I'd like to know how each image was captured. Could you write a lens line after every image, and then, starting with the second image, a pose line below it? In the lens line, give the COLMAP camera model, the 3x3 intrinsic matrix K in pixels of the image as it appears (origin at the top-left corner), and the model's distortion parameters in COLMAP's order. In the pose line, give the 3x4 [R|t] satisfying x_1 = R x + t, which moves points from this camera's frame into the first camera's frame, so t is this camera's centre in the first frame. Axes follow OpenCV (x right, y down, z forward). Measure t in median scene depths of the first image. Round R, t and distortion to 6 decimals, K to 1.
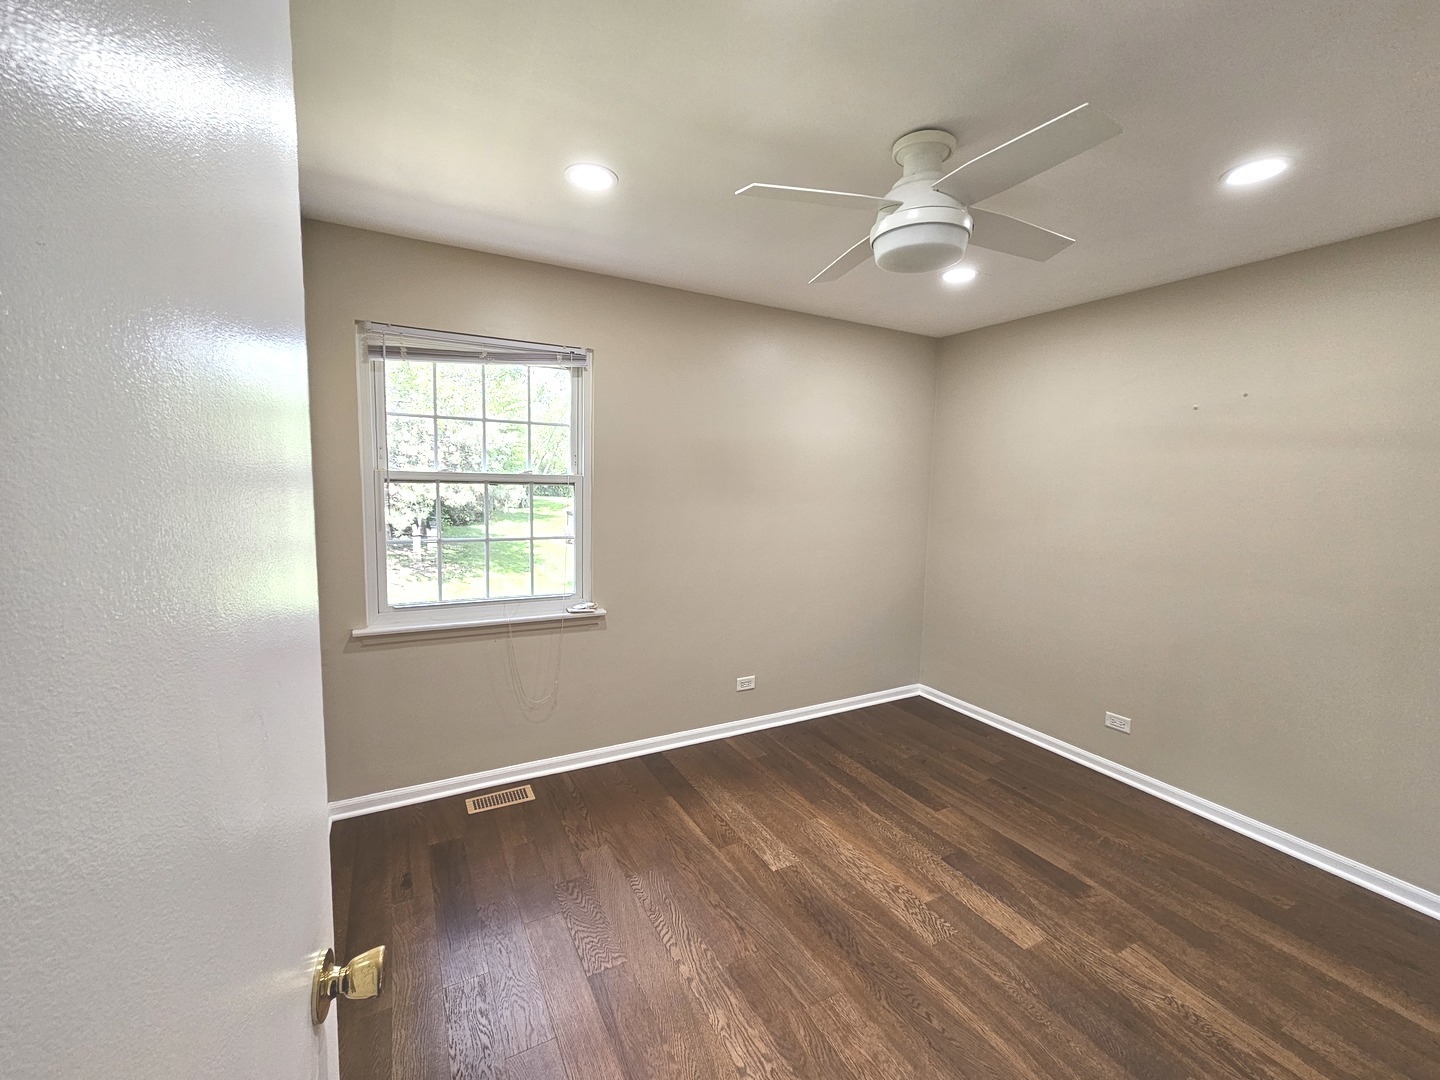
lens RADIAL K [[589.5, 0, 719.4], [0, 589.5, 543.8], [0, 0, 1]] dist [0.002115, -0.000861]
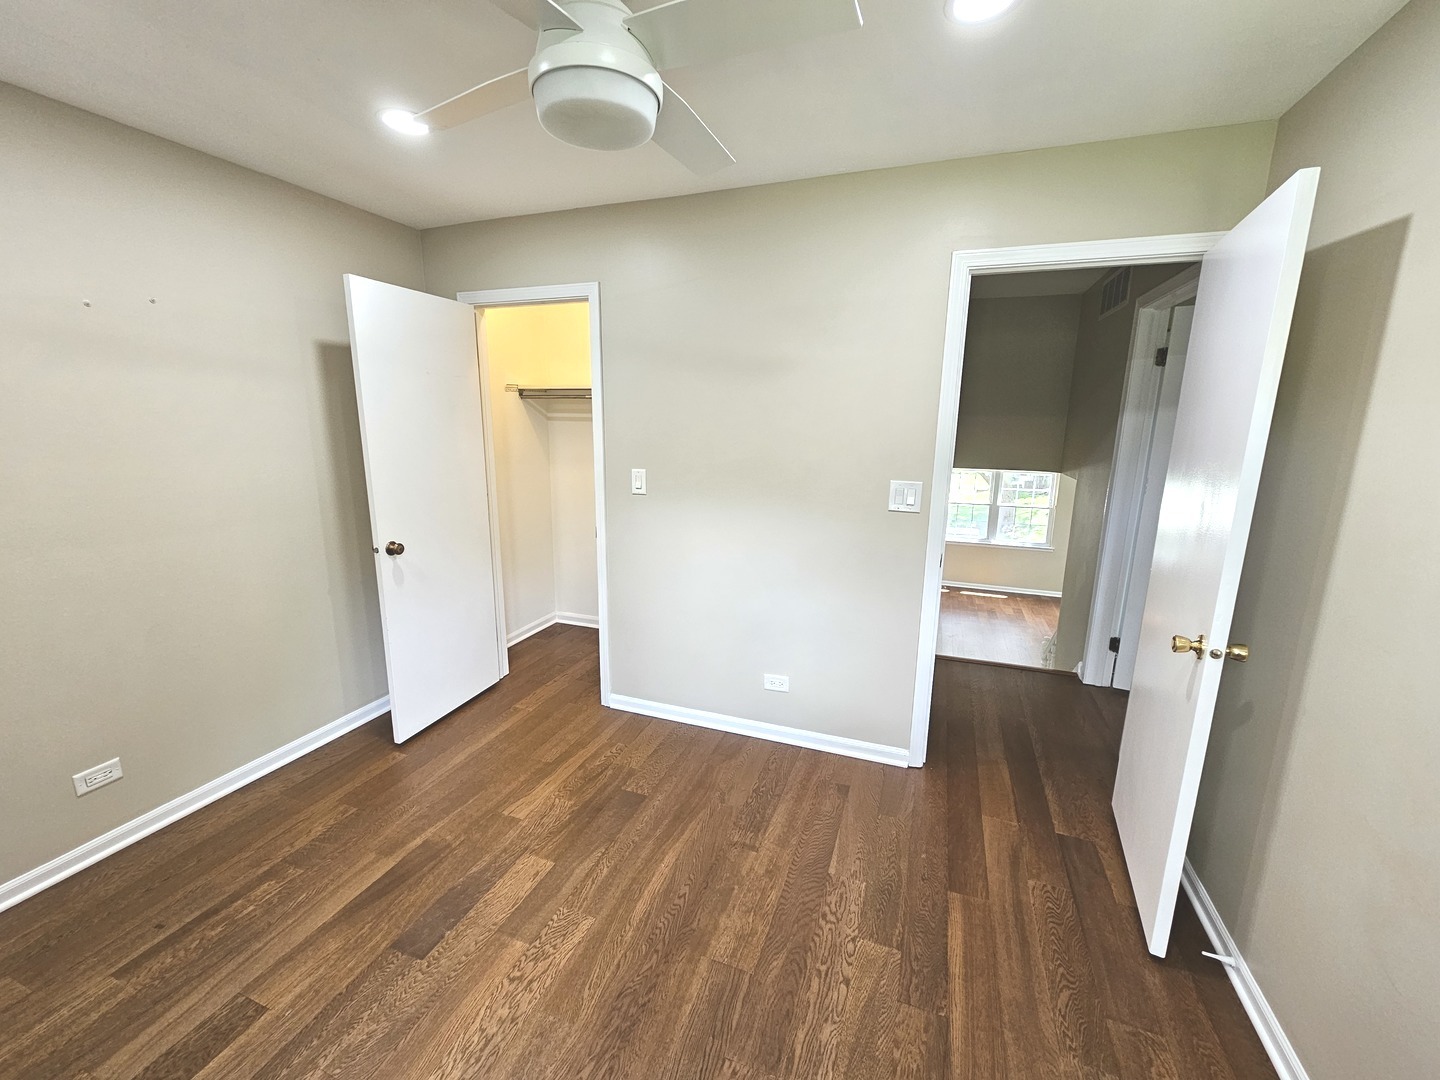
lens RADIAL K [[589.5, 0, 721.3], [0, 589.5, 537.3], [0, 0, 1]] dist [0.002115, -0.000861]
pose [[-0.653219, -0.182188, 0.734923, -0.364810], [0.057147, 0.955988, 0.287785, -0.173287], [-0.755009, 0.229986, -0.614058, 1.303704]]
